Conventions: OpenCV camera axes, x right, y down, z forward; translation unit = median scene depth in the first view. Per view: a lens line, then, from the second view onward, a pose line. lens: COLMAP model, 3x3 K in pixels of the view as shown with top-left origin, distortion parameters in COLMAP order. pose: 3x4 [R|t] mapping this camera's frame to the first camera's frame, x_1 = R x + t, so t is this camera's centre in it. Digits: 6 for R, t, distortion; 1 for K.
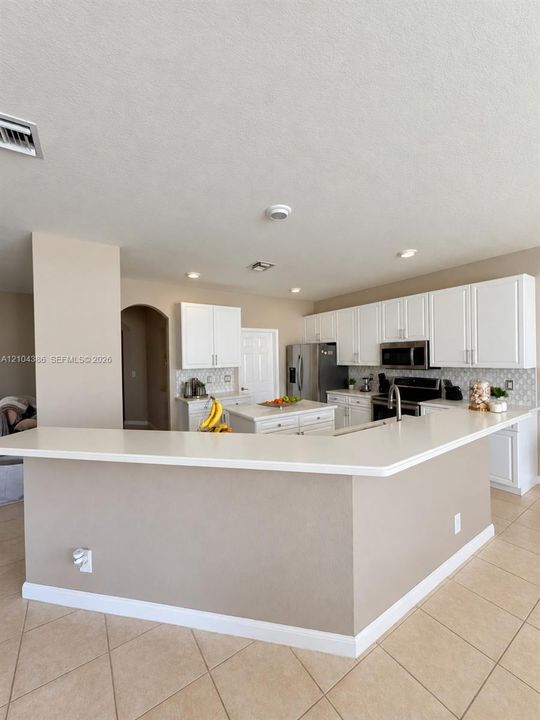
lens RADIAL K [[296.6, 0, 270.5], [0, 296.6, 365.0], [0, 0, 1]] dist [-0.000831, -0.000488]
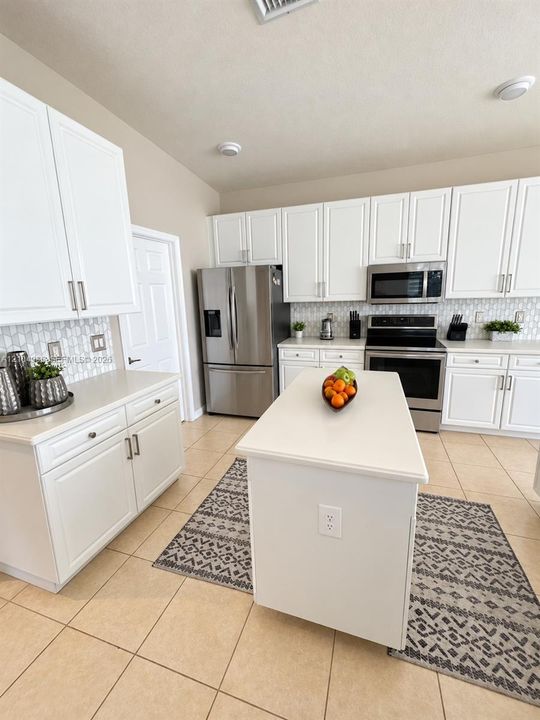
lens RADIAL K [[310.3, 0, 265.1], [0, 310.3, 356.7], [0, 0, 1]] dist [0.024071, 0.000164]
pose [[0.793798, -0.136768, 0.592604, -0.235687], [0.035130, 0.983071, 0.179827, -0.006018], [-0.607166, -0.121928, 0.785164, 0.537535]]
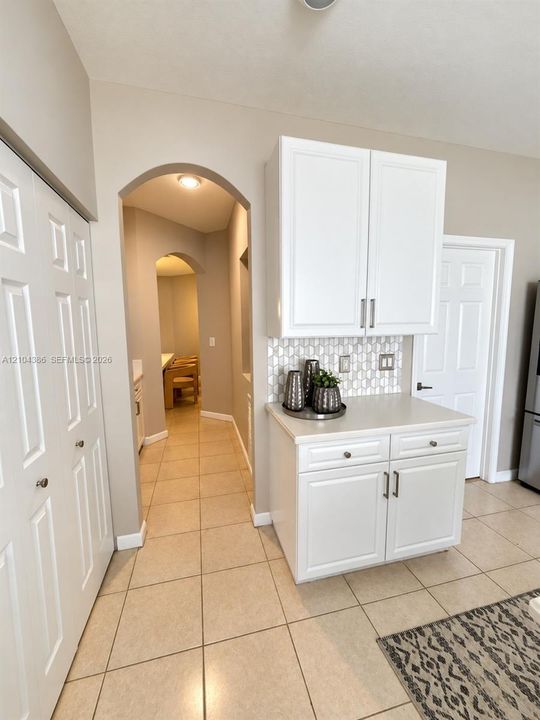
lens RADIAL K [[296.6, 0, 268.7], [0, 296.6, 354.4], [0, 0, 1]] dist [-0.000831, -0.000488]
pose [[0.947065, 0.037610, -0.318832, -0.179300], [-0.008931, 0.995816, 0.090939, -0.000160], [0.320918, -0.083277, 0.943439, 0.595514]]
